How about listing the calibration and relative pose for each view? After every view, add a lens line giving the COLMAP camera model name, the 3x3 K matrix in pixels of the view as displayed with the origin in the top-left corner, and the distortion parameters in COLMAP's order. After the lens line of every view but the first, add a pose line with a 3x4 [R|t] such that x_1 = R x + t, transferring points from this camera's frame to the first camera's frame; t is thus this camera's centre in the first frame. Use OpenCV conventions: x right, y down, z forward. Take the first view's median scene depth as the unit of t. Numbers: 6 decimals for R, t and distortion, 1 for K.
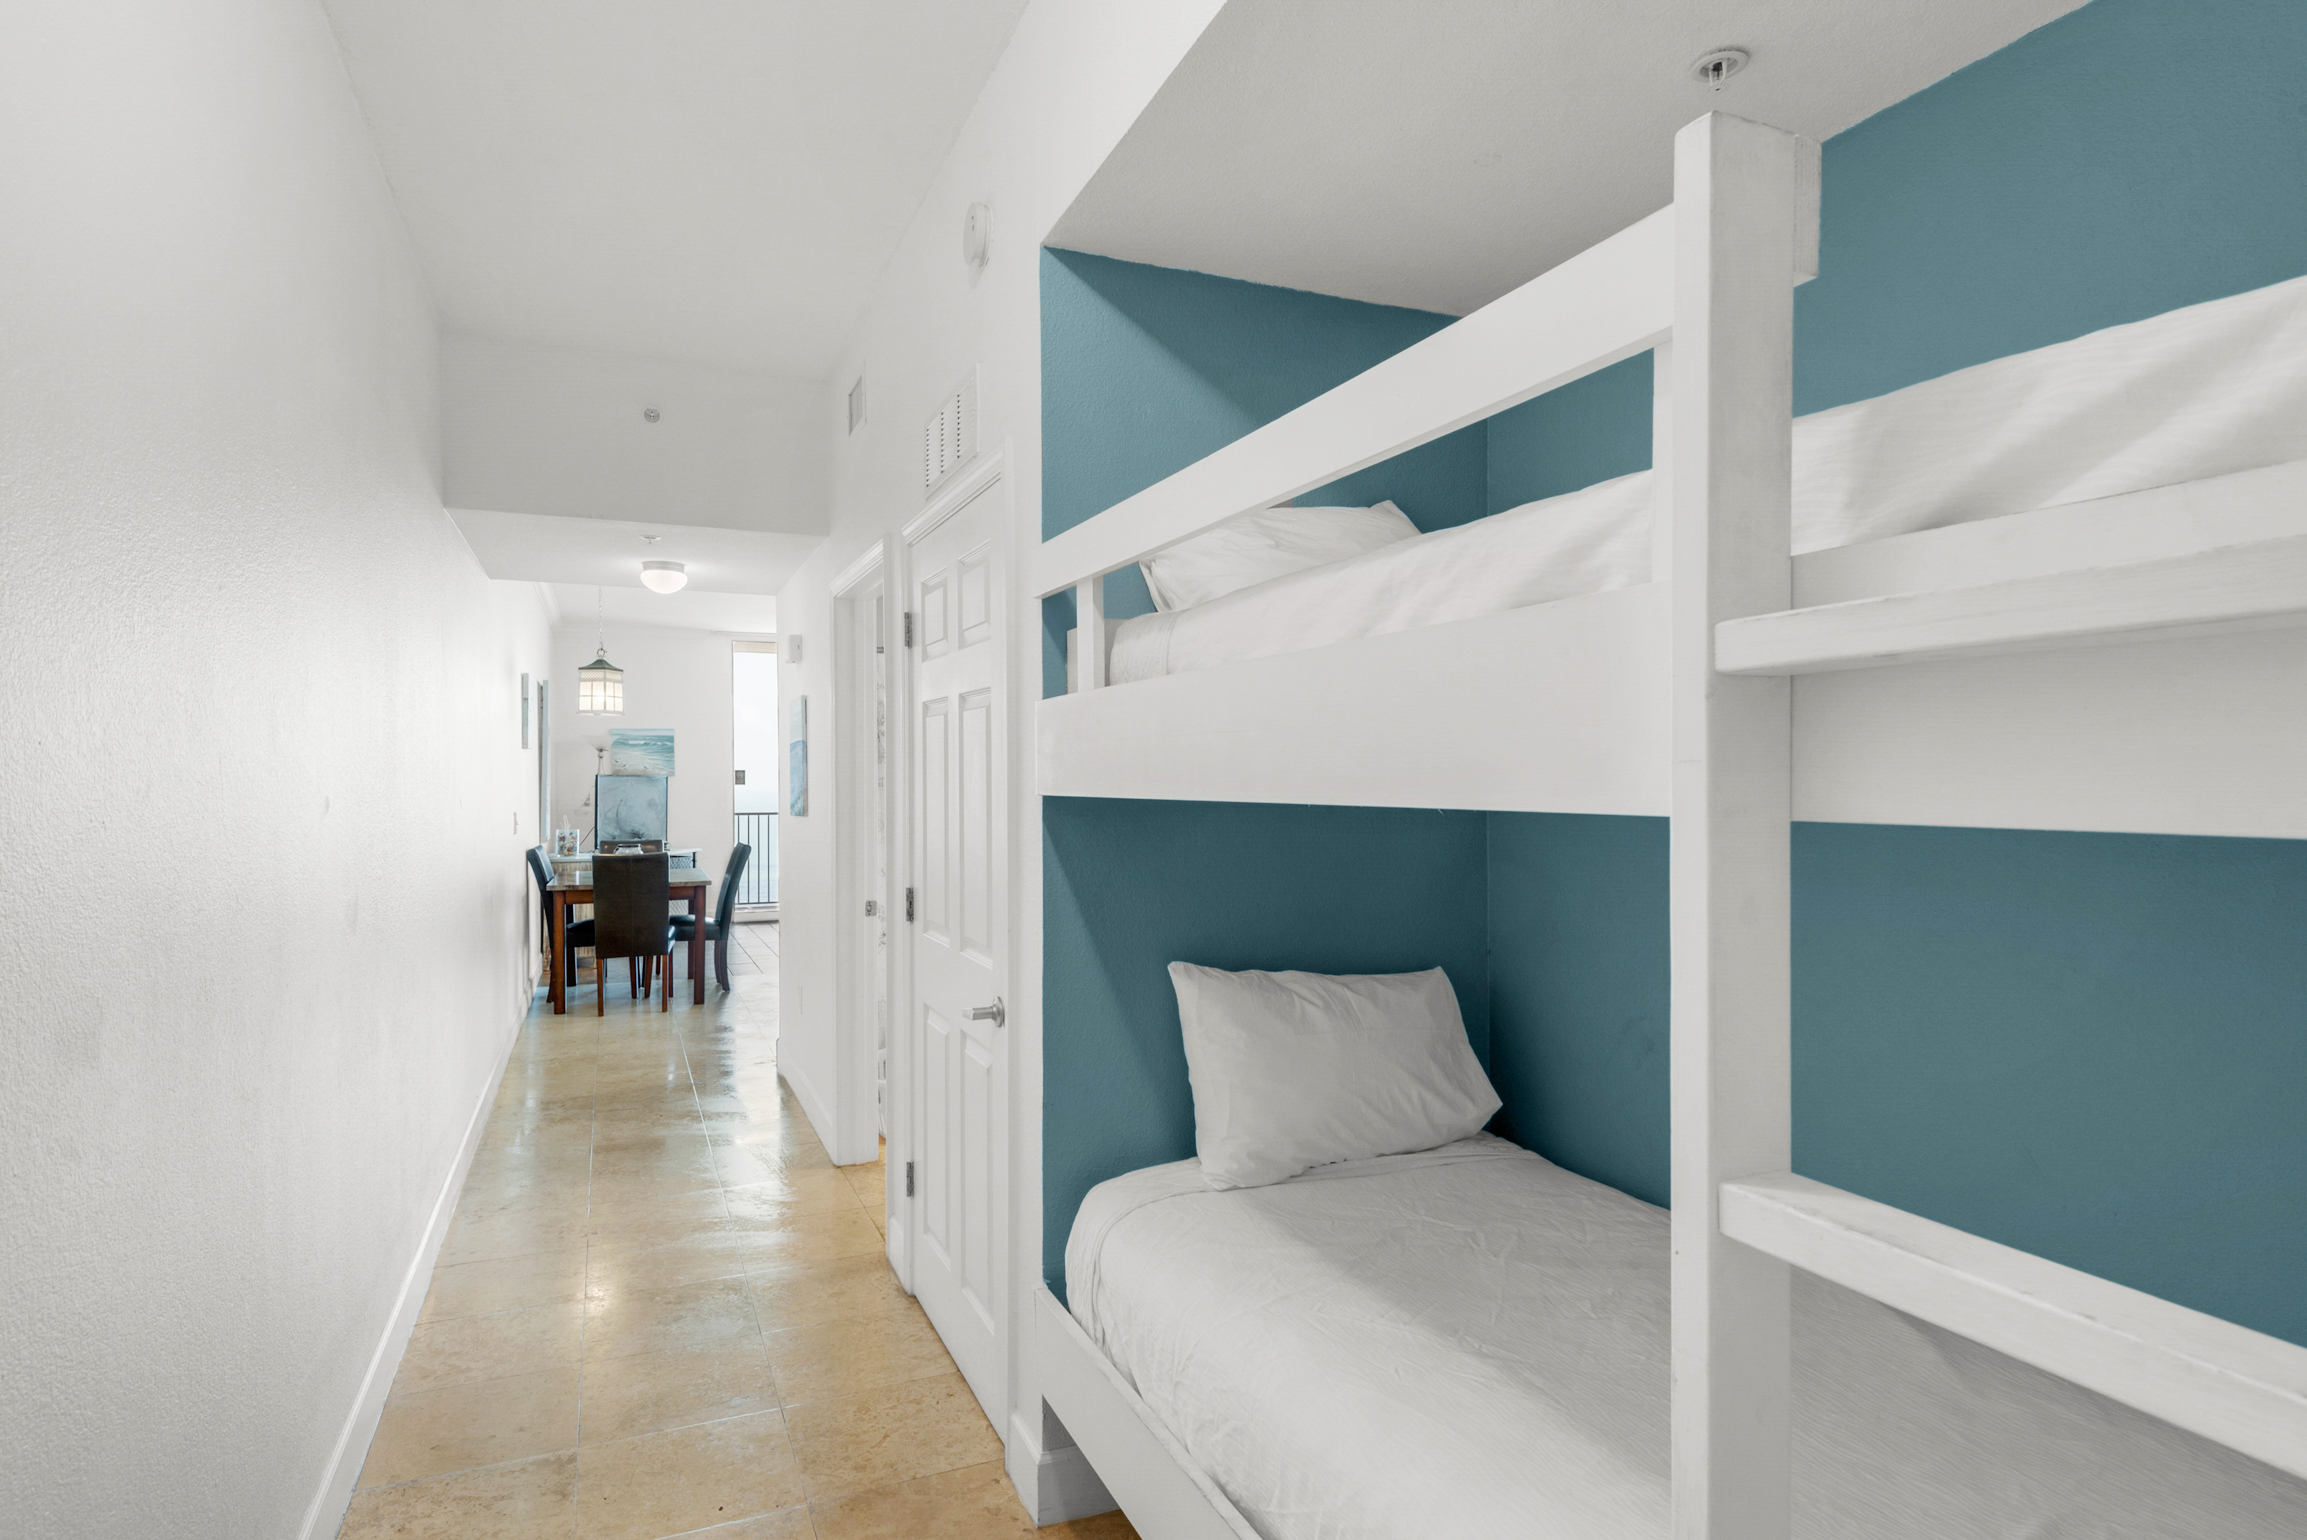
lens RADIAL K [[1232.6, 0, 1153.5], [0, 1232.6, 770.0], [0, 0, 1]] dist [0.000523, -0.000020]
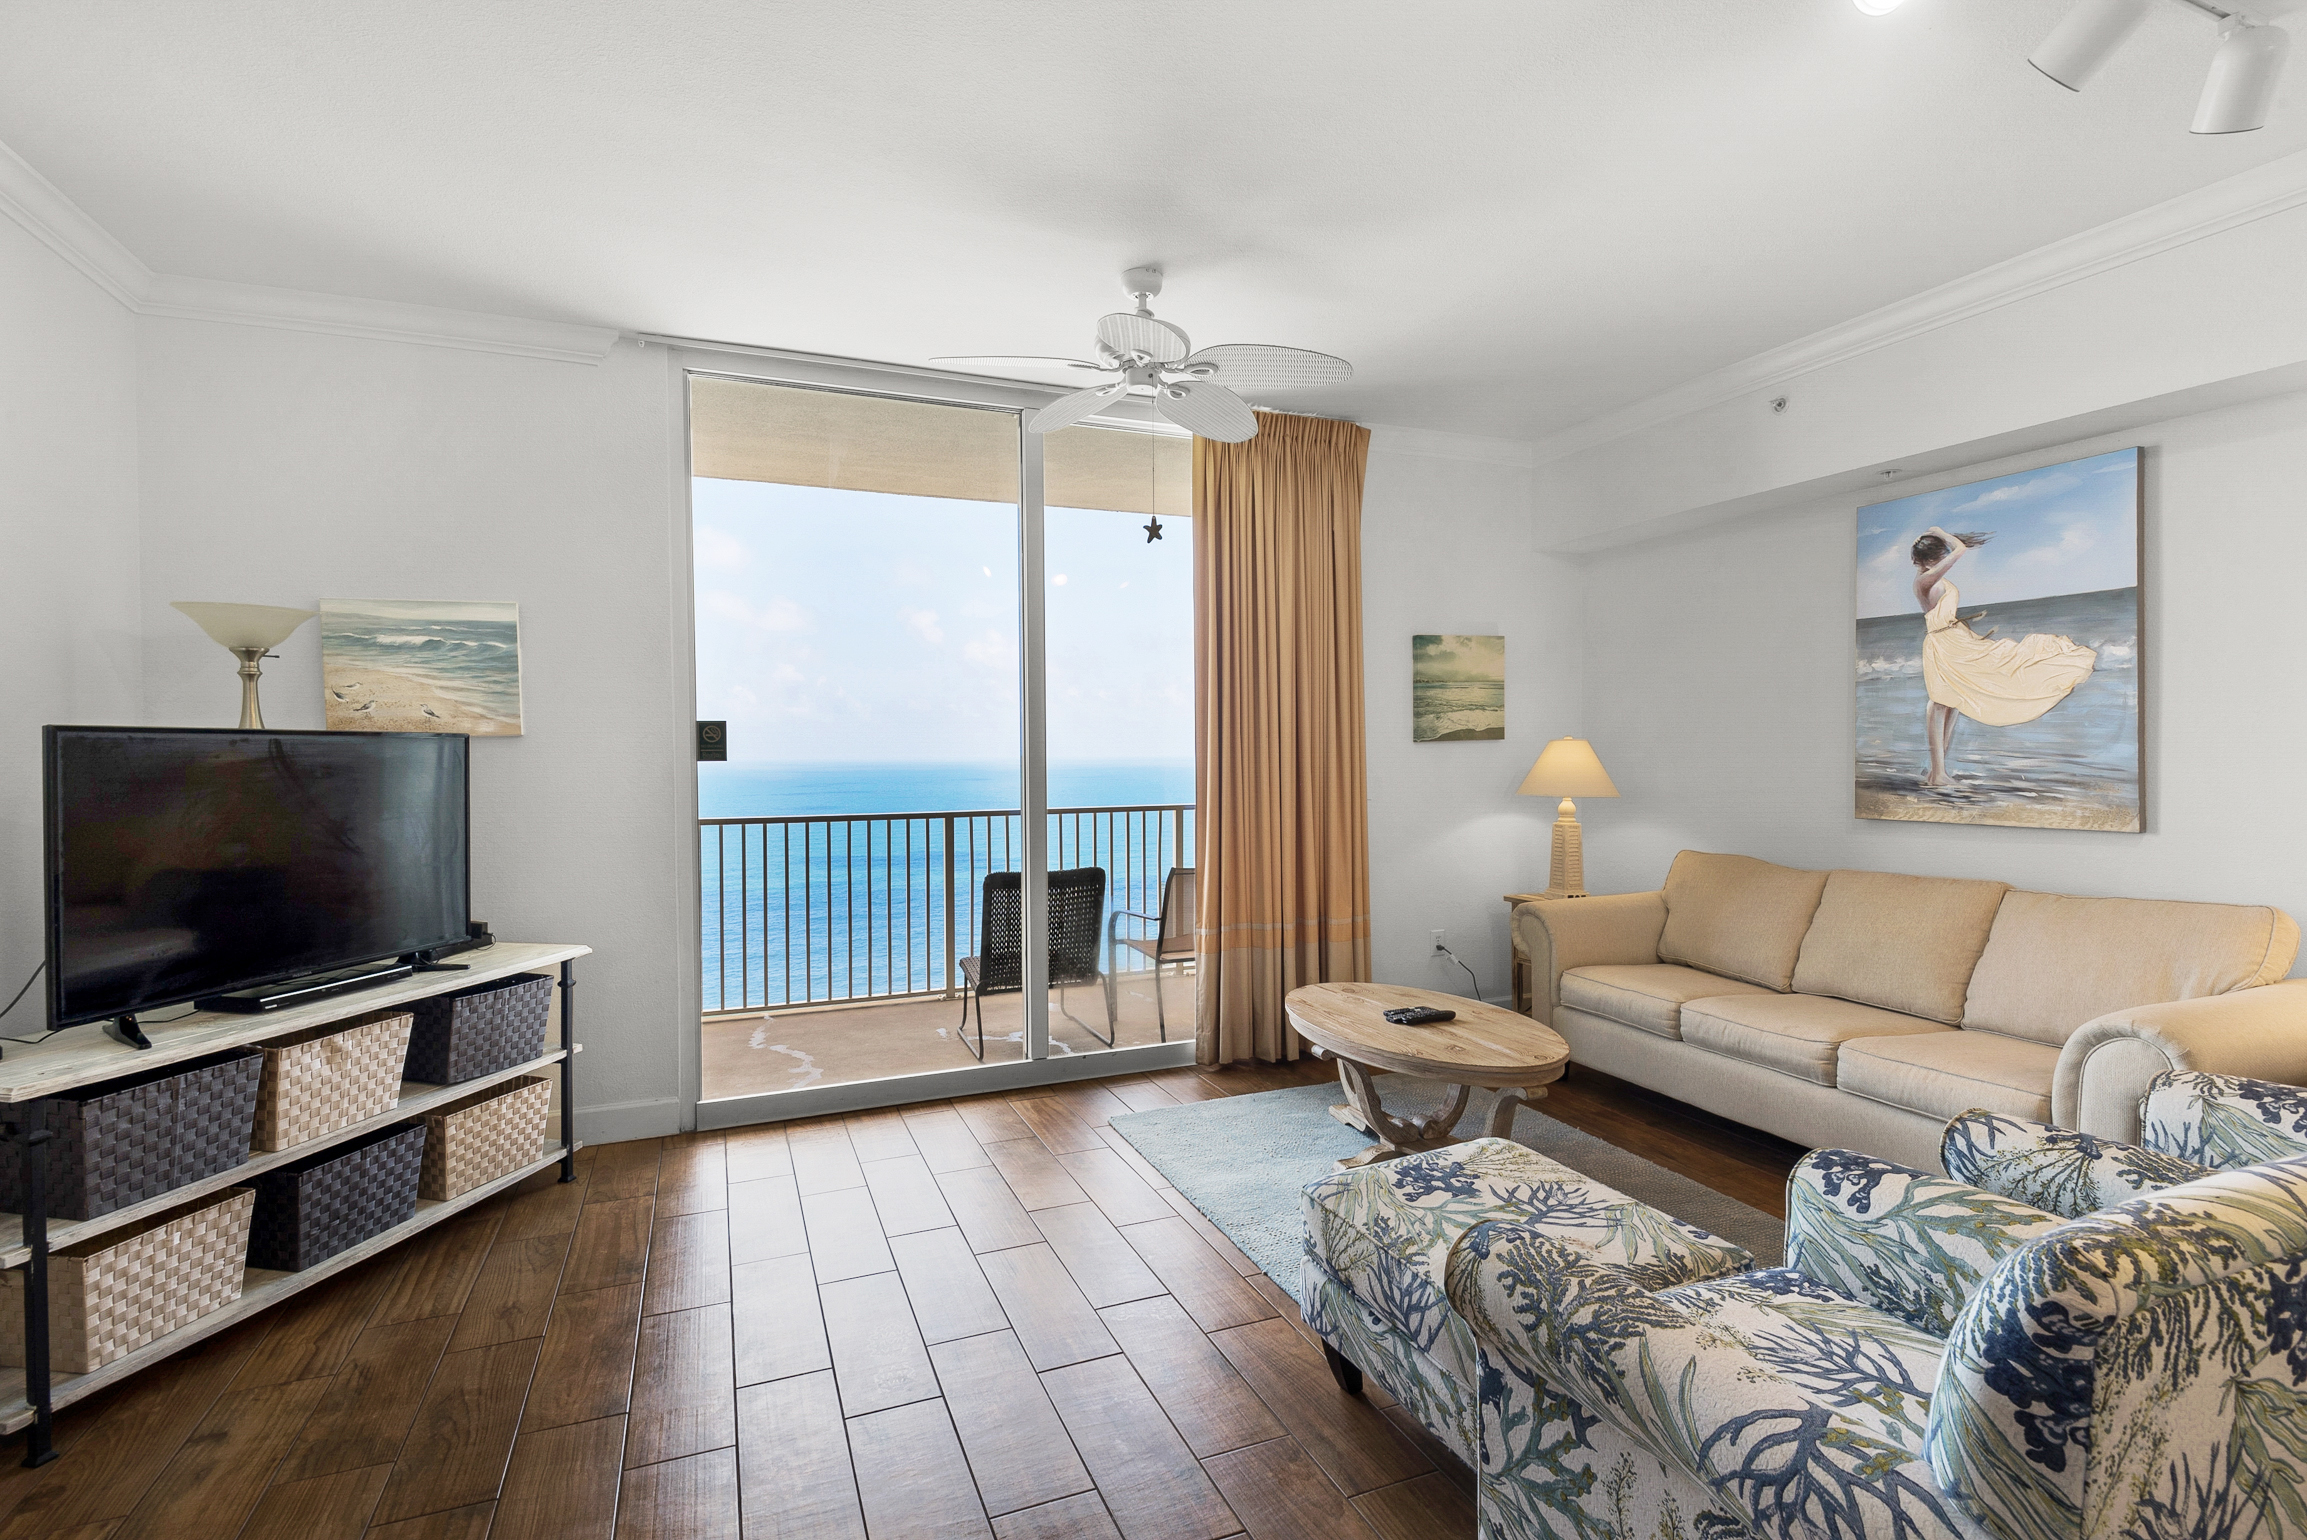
lens RADIAL K [[1069.3, 0, 1153.5], [0, 1069.3, 770.0], [0, 0, 1]] dist [0.014493, -0.000863]
pose [[0.999662, -0.002810, -0.025837, -0.212616], [0.003456, 0.999682, 0.024965, 0.007681], [0.025758, -0.025046, 0.999354, 0.744622]]
